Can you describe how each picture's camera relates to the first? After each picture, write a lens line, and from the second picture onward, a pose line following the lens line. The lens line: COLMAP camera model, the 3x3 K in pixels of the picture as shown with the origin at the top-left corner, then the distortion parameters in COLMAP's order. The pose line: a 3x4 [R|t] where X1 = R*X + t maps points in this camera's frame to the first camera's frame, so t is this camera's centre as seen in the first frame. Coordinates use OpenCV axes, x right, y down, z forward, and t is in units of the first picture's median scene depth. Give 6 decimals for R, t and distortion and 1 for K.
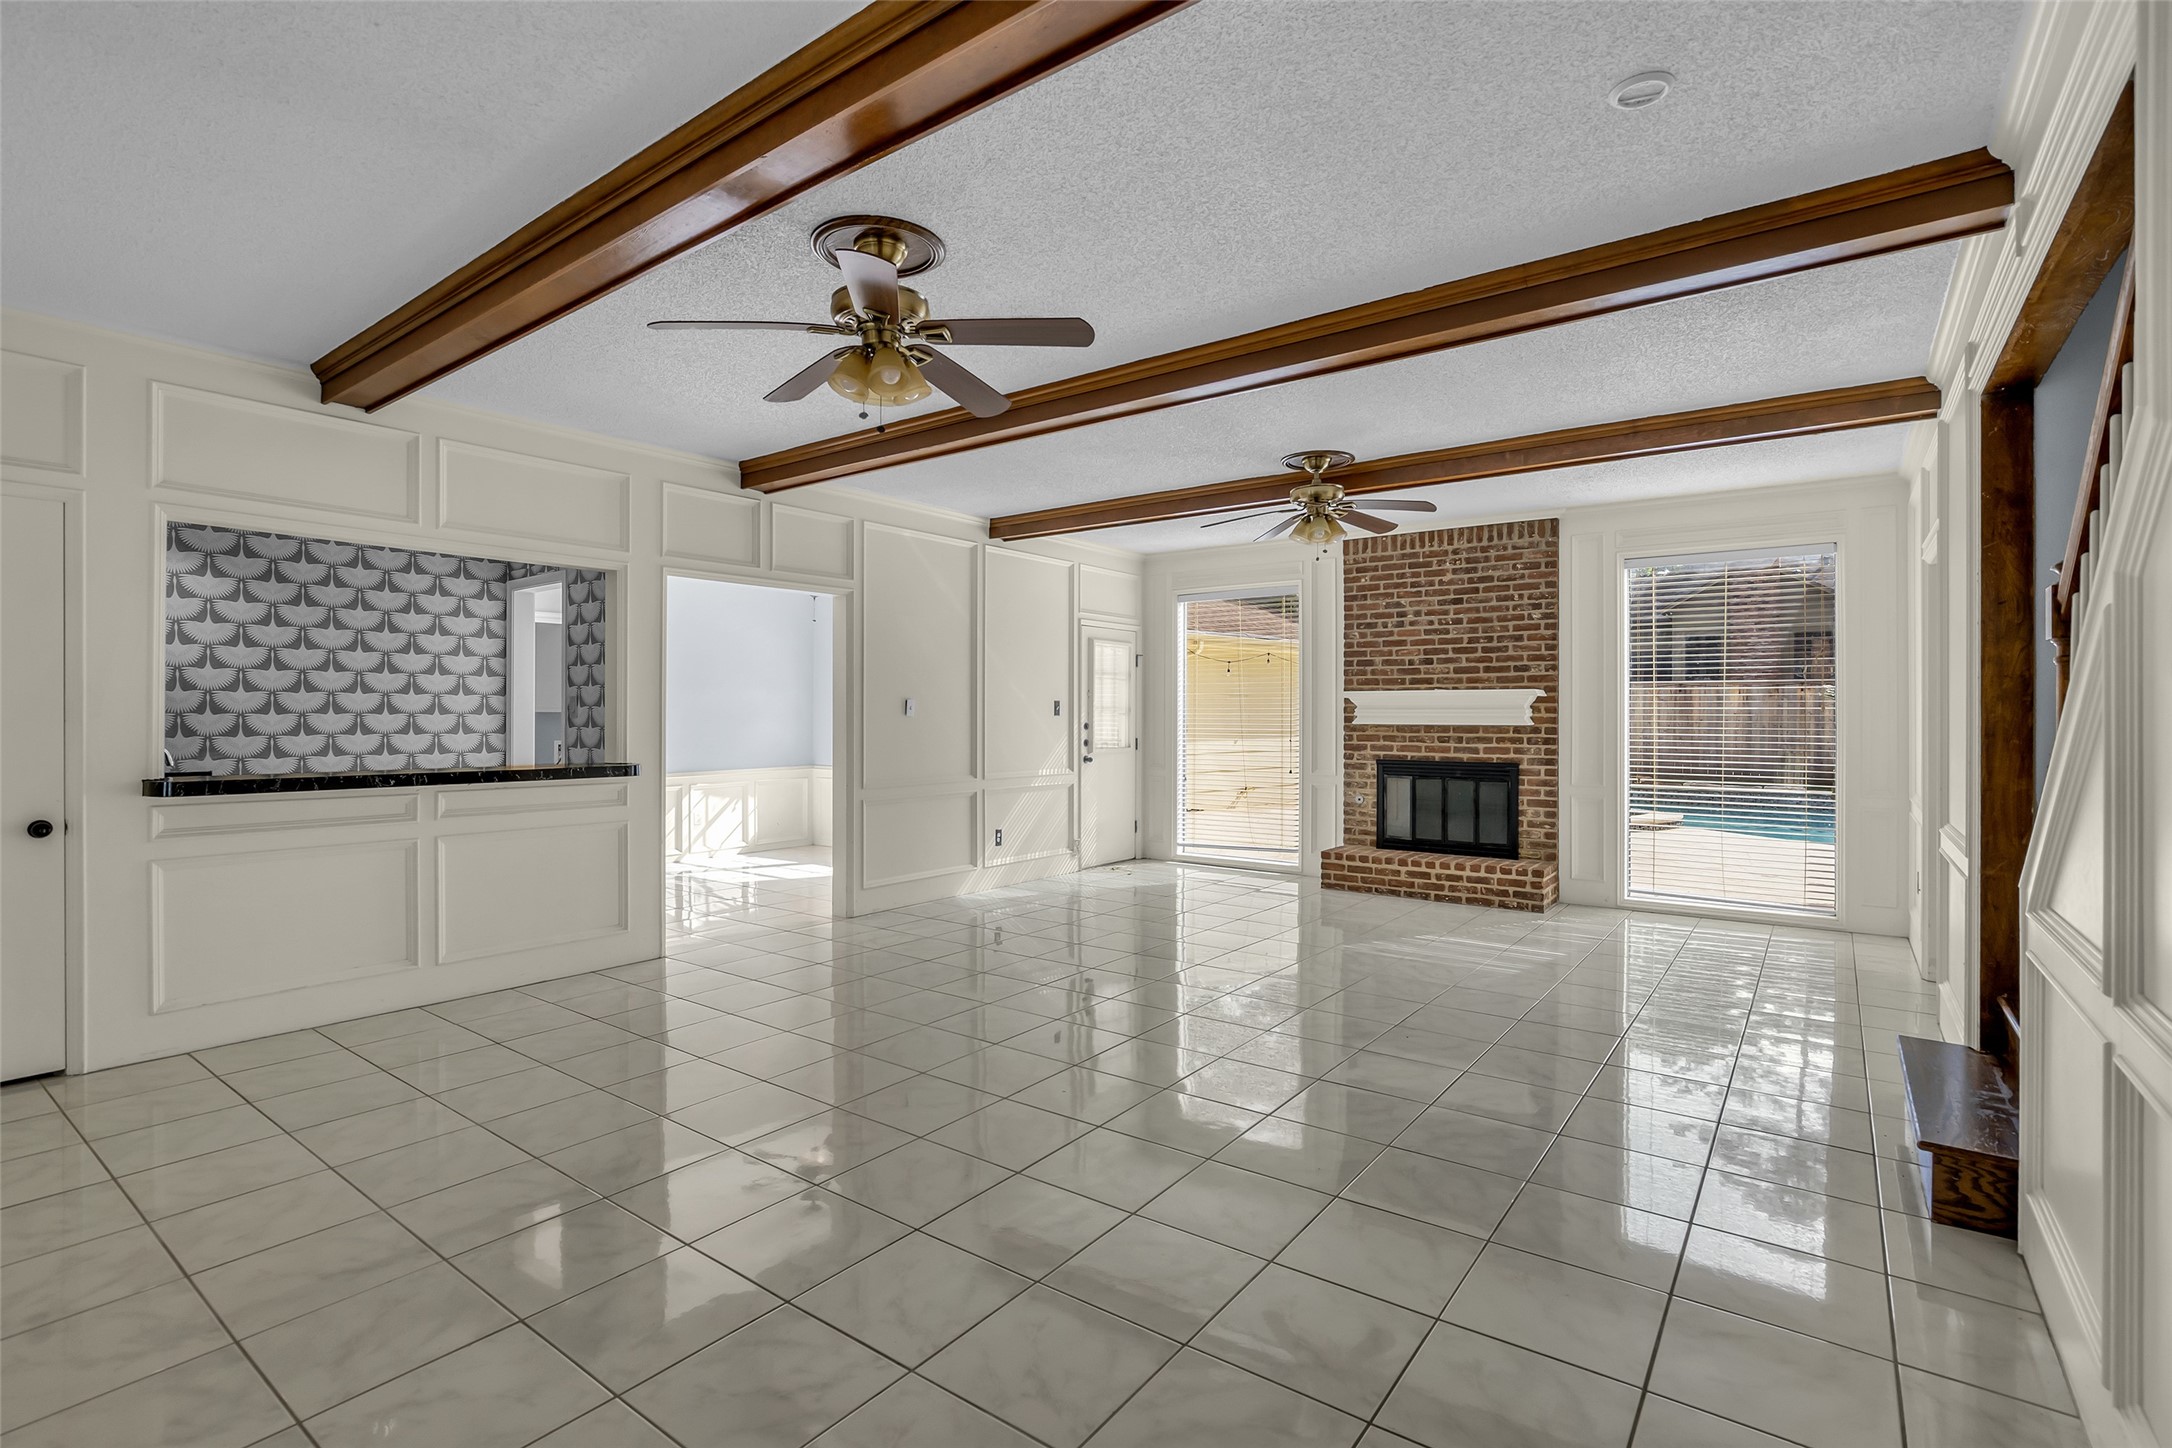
lens RADIAL K [[1006.2, 0, 1081.9], [0, 1006.2, 727.8], [0, 0, 1]] dist [-0.003672, 0.000171]
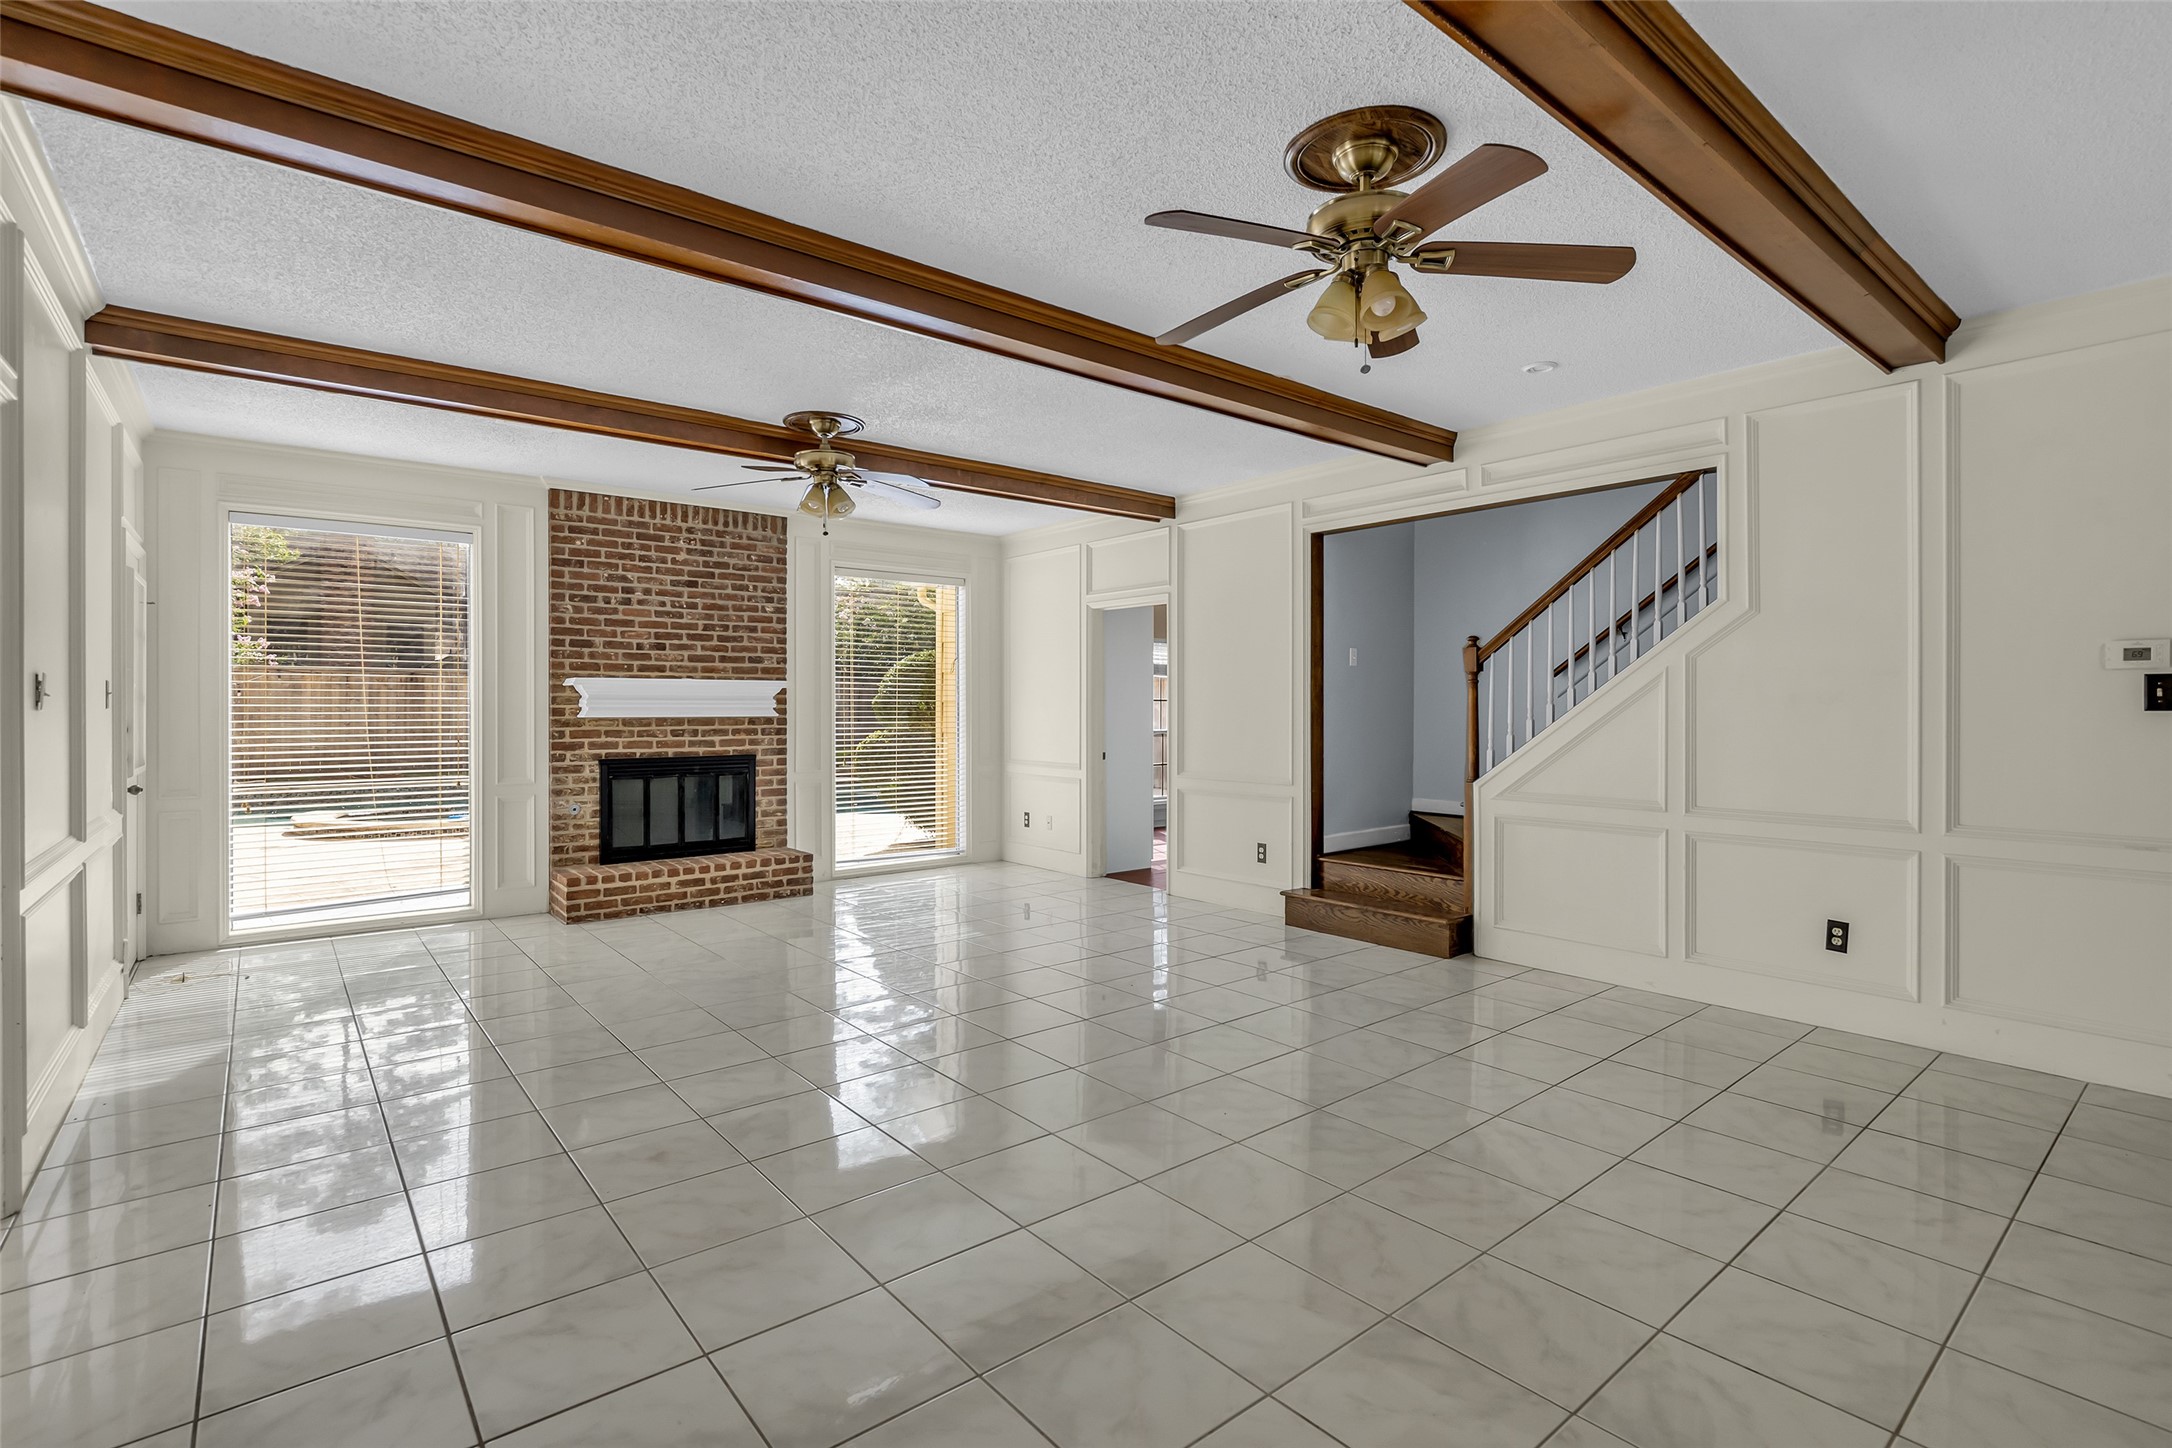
lens RADIAL K [[1006.2, 0, 1081.9], [0, 1006.2, 727.8], [0, 0, 1]] dist [-0.003672, 0.000171]
pose [[0.249544, -0.021919, 0.968115, -0.443781], [0.013003, 0.999729, 0.019283, -0.006242], [-0.968276, 0.007777, 0.249762, 0.423143]]
